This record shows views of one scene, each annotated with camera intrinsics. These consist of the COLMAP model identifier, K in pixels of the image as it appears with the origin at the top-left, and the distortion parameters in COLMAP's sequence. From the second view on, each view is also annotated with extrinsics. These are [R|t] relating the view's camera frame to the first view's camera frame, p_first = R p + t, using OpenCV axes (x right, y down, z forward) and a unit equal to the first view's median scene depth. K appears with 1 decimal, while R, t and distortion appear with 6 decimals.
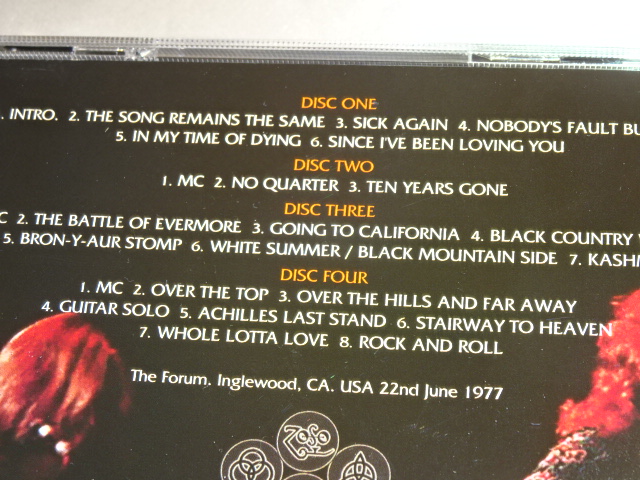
lens RADIAL K [[1291.0, 0, 319.4], [0, 1291.0, 239.8], [0, 0, 1]] dist [-0.108975, 0.000000]
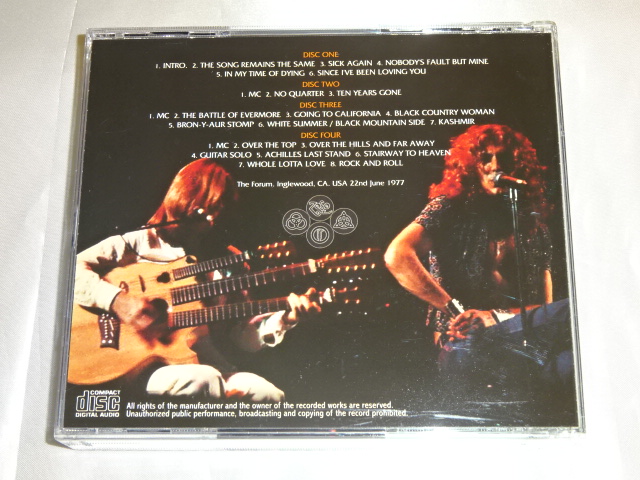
lens RADIAL K [[989.5, 0, 319.0], [0, 989.5, 240.6], [0, 0, 1]] dist [-0.090818, 0.000000]
pose [[0.993689, -0.058720, 0.095569, -0.171757], [0.047553, 0.992203, 0.115205, 0.012193], [-0.101589, -0.109933, 0.988734, -0.689763]]
